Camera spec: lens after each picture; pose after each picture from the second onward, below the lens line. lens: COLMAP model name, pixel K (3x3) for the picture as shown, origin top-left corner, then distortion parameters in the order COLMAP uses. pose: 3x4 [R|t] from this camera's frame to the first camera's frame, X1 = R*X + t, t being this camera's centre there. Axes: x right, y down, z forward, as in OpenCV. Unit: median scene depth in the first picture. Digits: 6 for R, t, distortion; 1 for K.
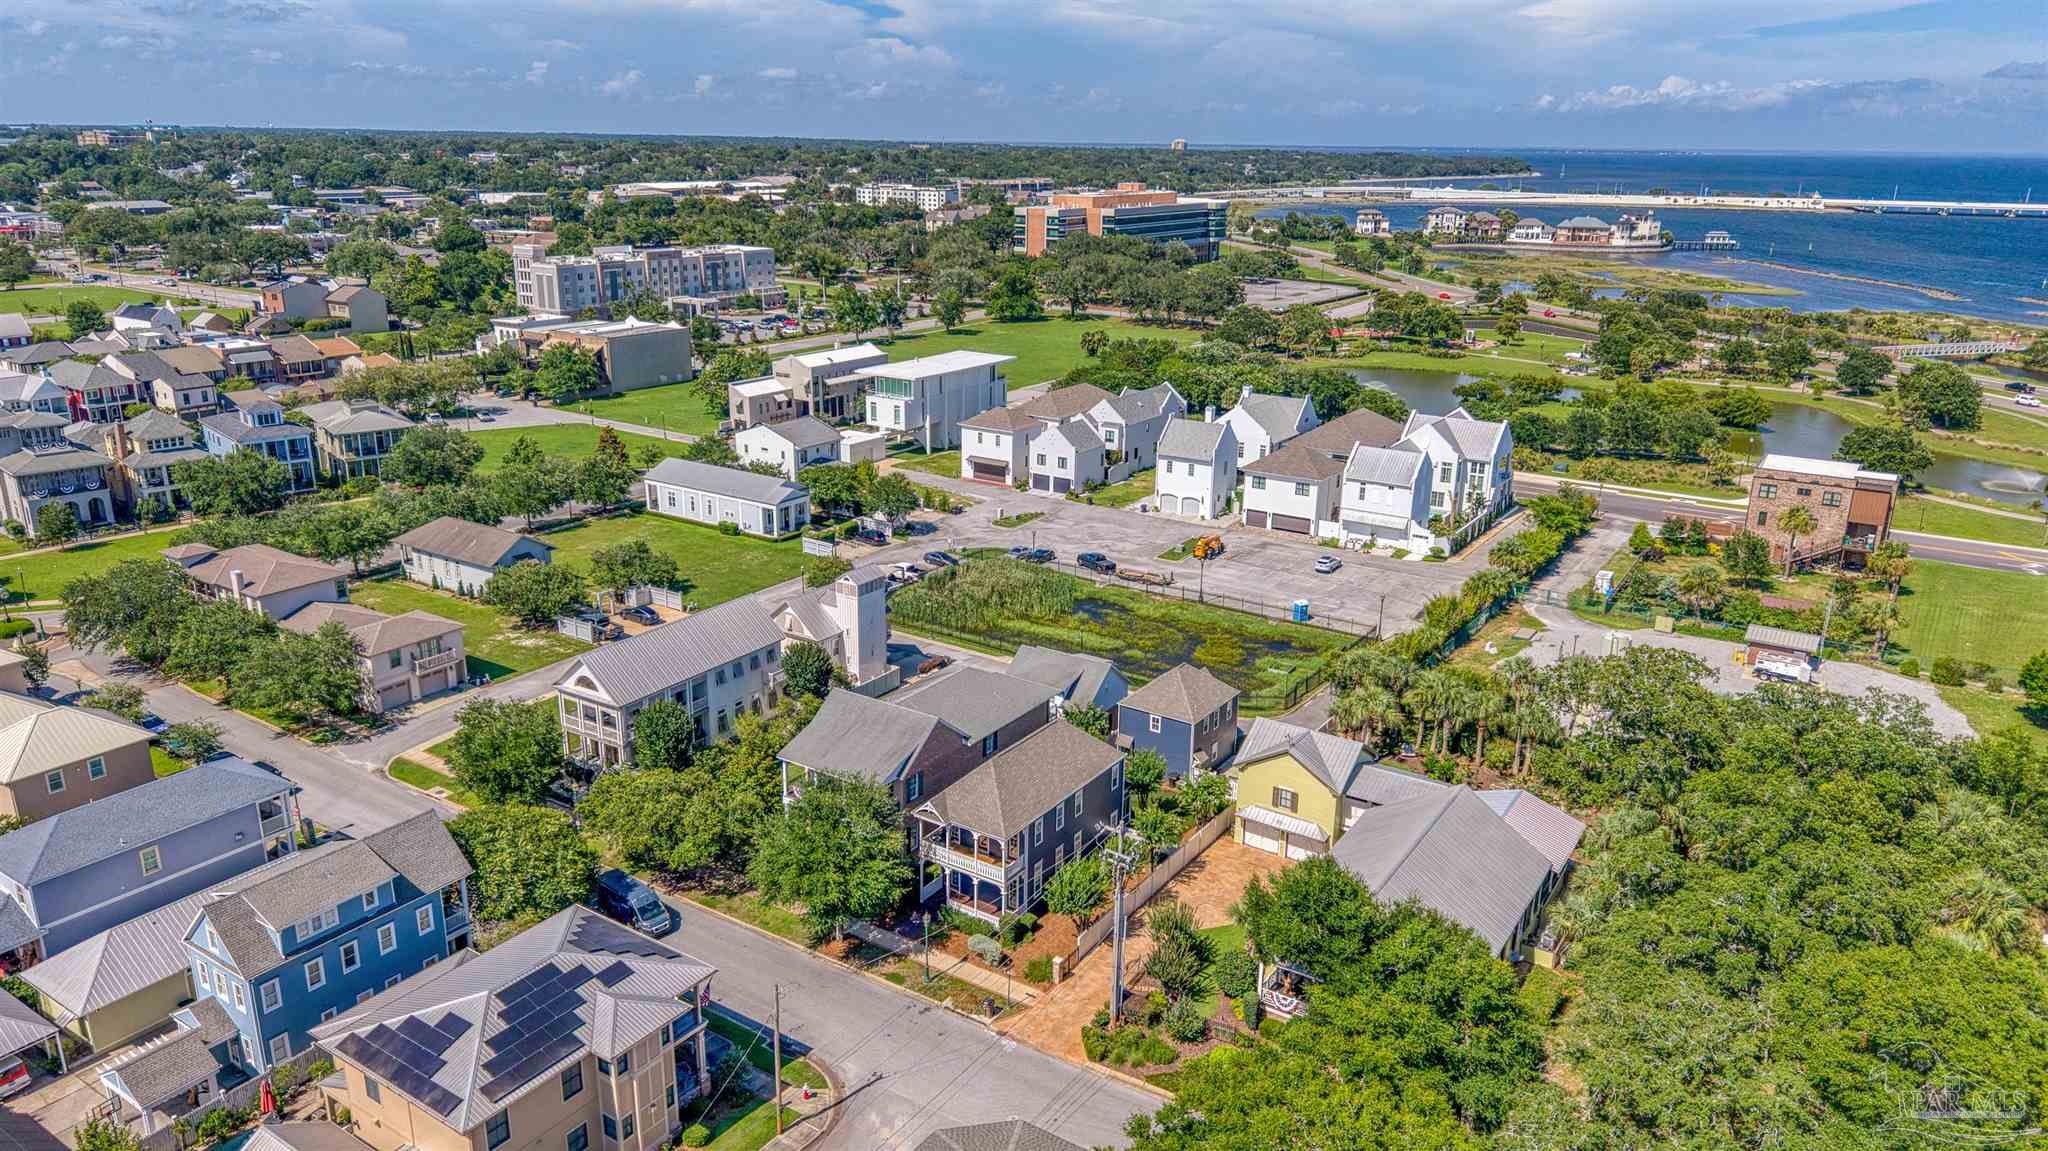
lens RADIAL K [[1363.1, 0, 1019.7], [0, 1363.1, 587.2], [0, 0, 1]] dist [0.045863, -0.057557]
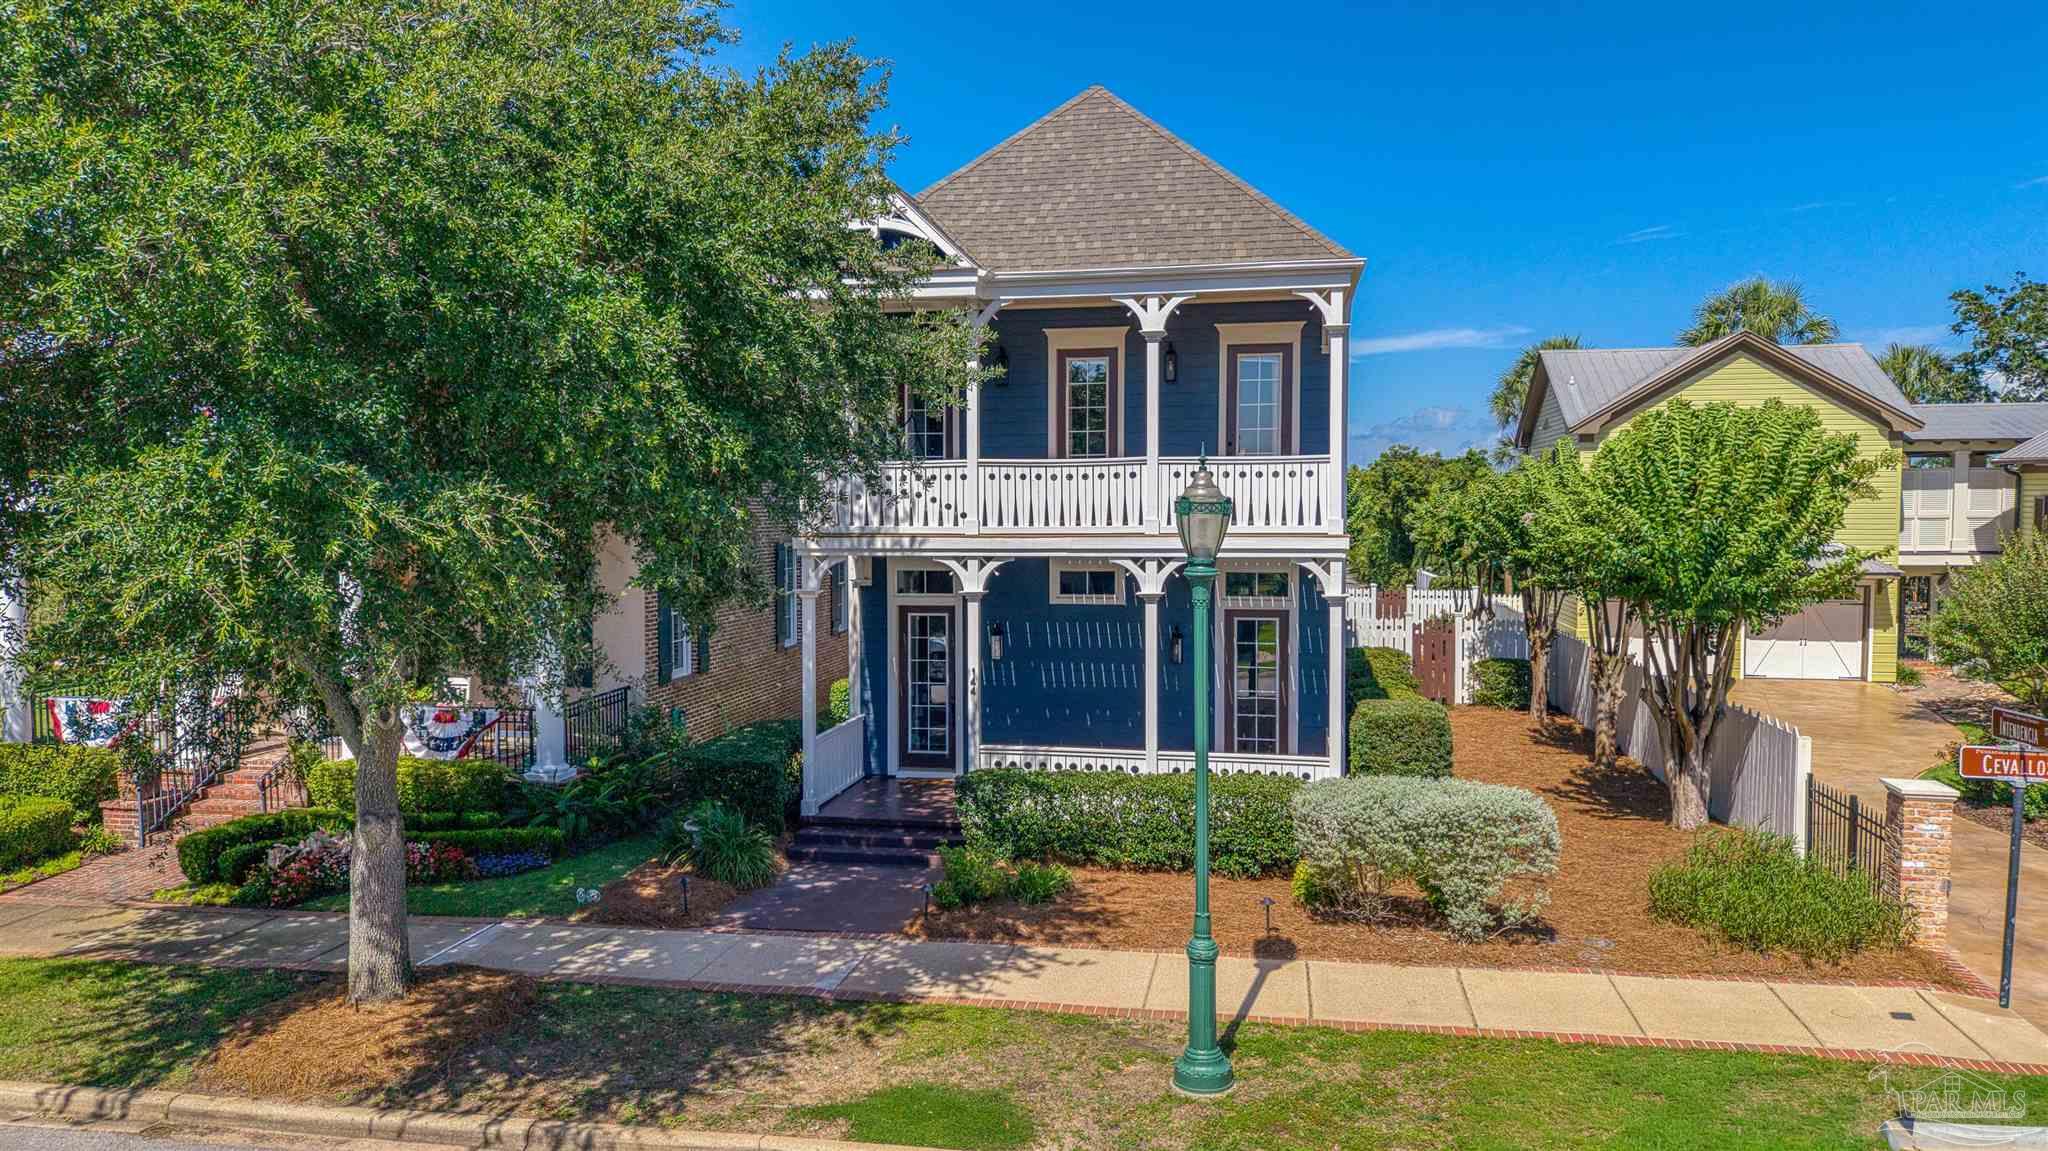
lens RADIAL K [[1363.1, 0, 1019.7], [0, 1363.1, 587.2], [0, 0, 1]] dist [0.045863, -0.057557]
pose [[0.921994, -0.035822, 0.385545, -0.059285], [0.129914, 0.966613, -0.220867, 0.121168], [-0.364761, 0.253726, 0.895864, 0.395123]]
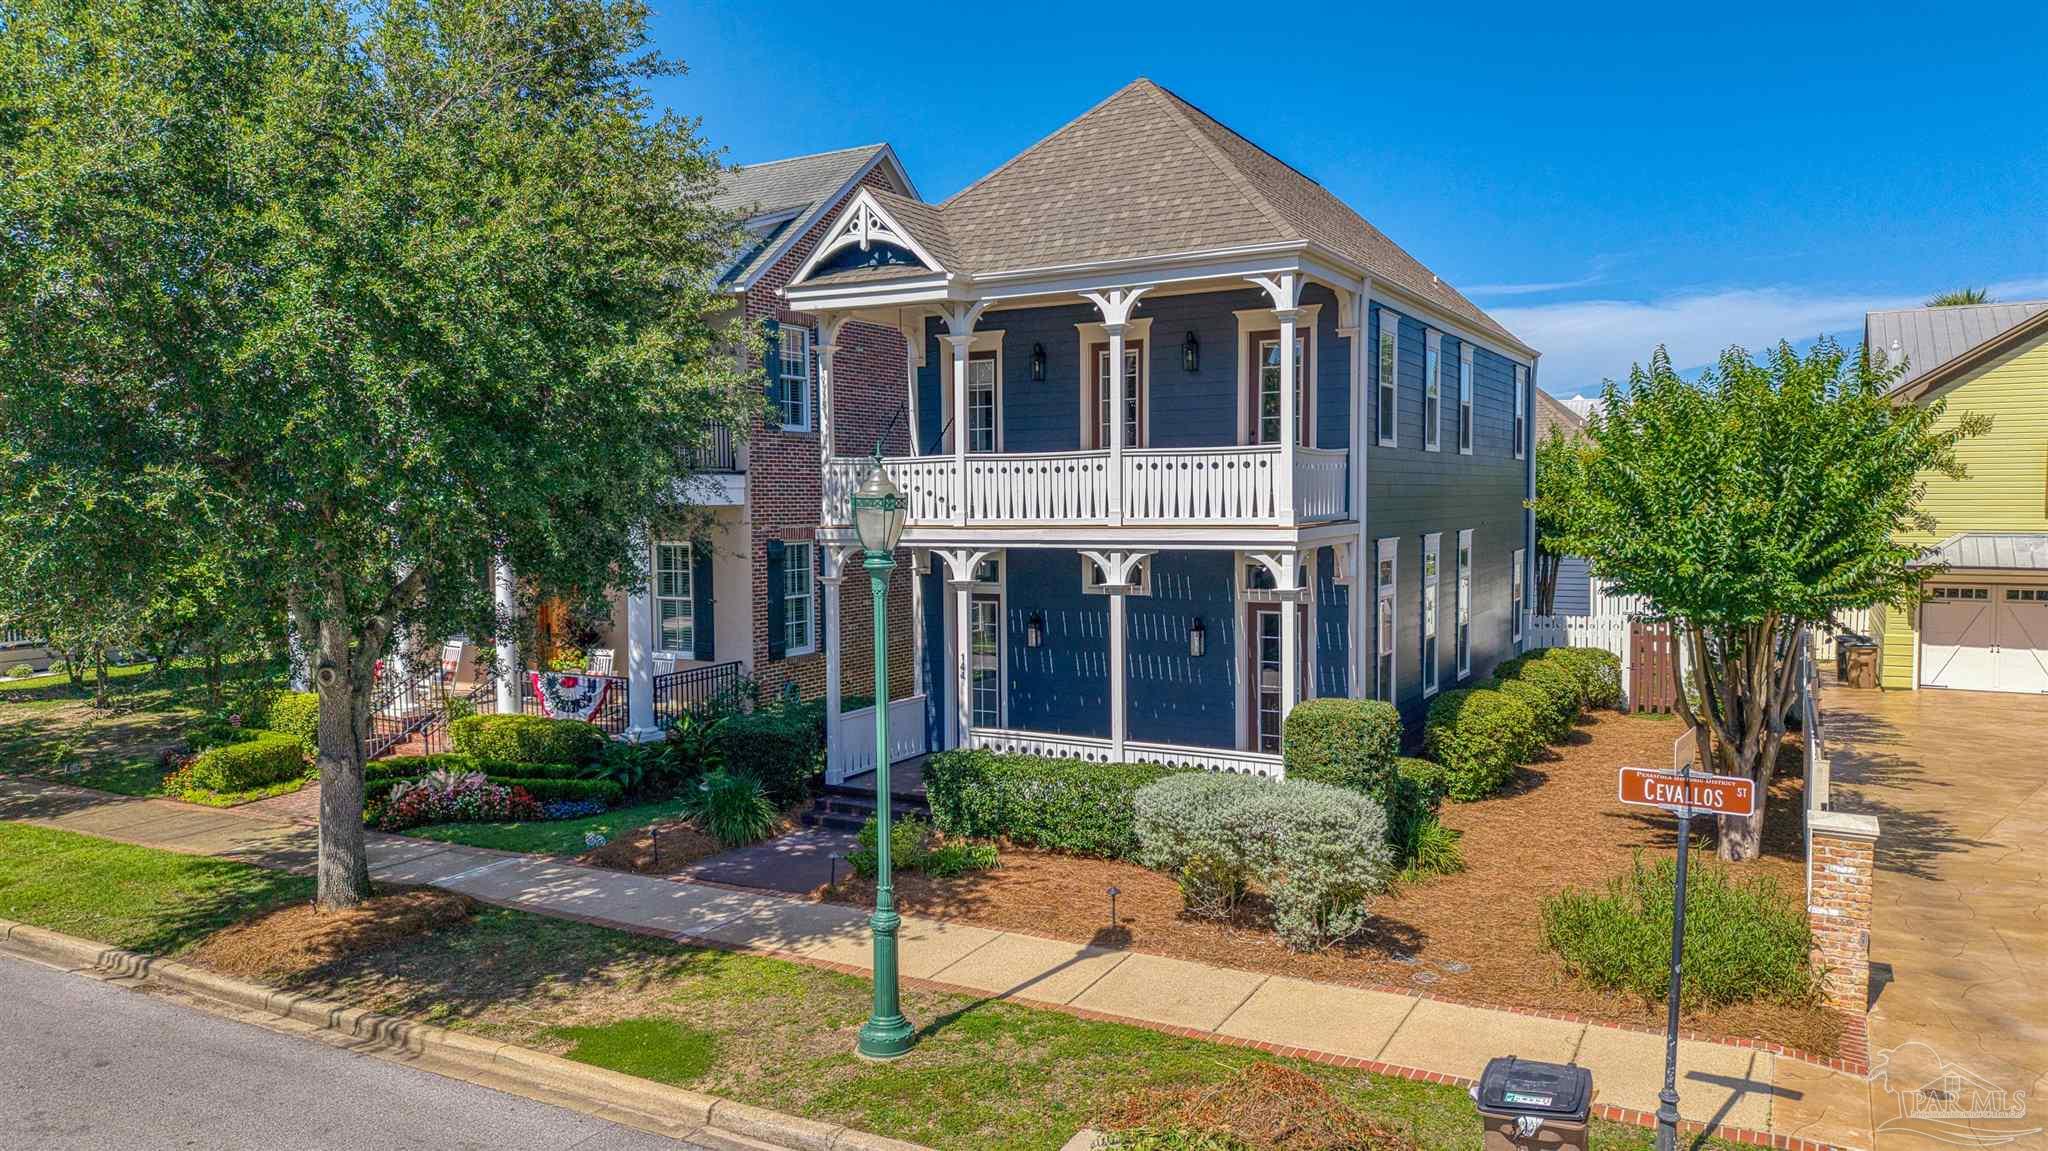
lens RADIAL K [[1363.1, 0, 1019.7], [0, 1363.1, 587.2], [0, 0, 1]] dist [0.045863, -0.057557]
pose [[0.996823, -0.024607, 0.075747, -0.029813], [0.042211, 0.969739, -0.240466, 0.124531], [-0.067537, 0.242899, 0.967698, 0.385341]]
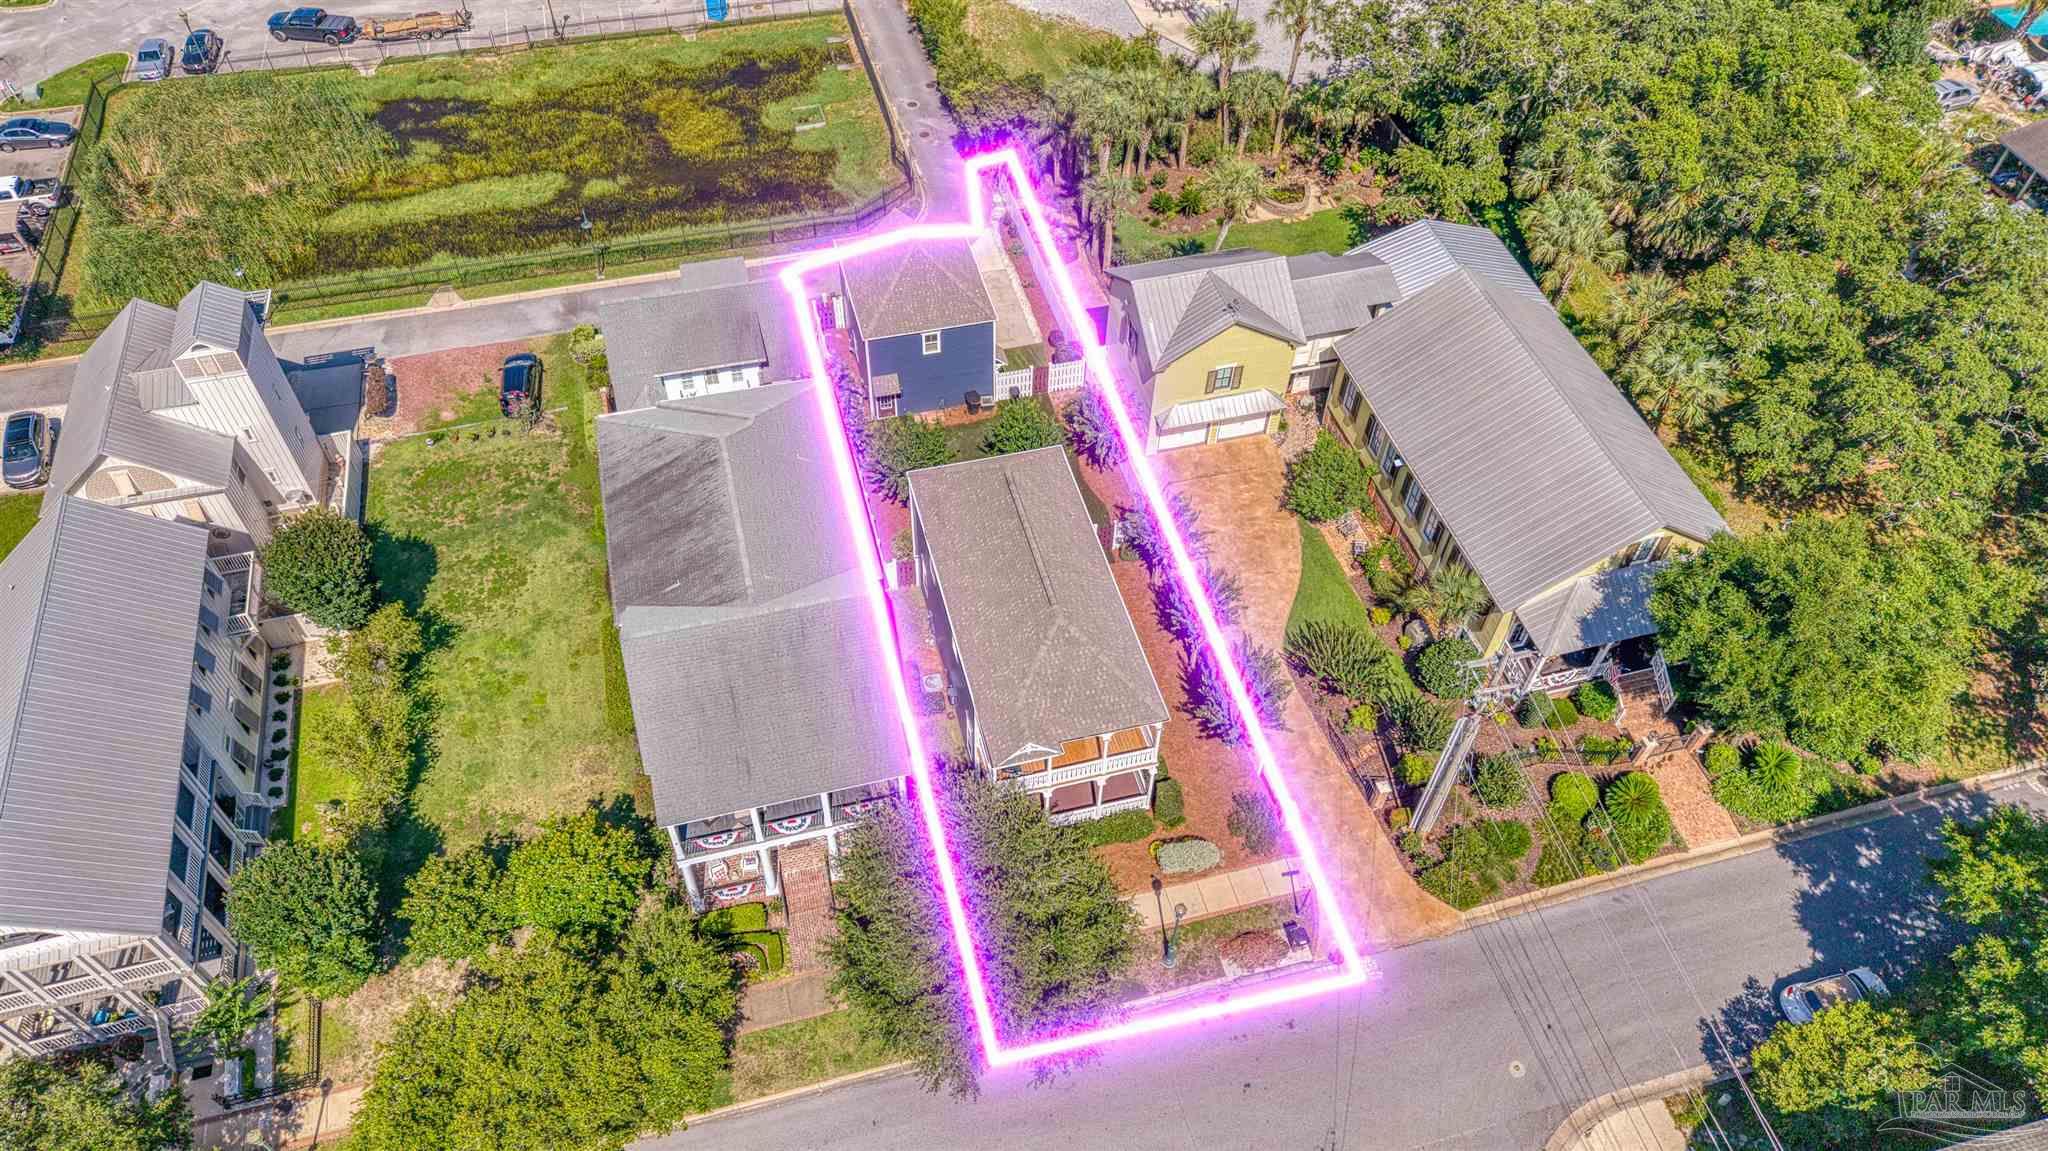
lens RADIAL K [[1363.1, 0, 1019.7], [0, 1363.1, 587.2], [0, 0, 1]] dist [0.045863, -0.057557]
pose [[0.656444, -0.582682, 0.479127, -0.144204], [0.223486, 0.756832, 0.614214, -0.114293], [-0.720510, -0.296119, 0.627040, 0.313801]]
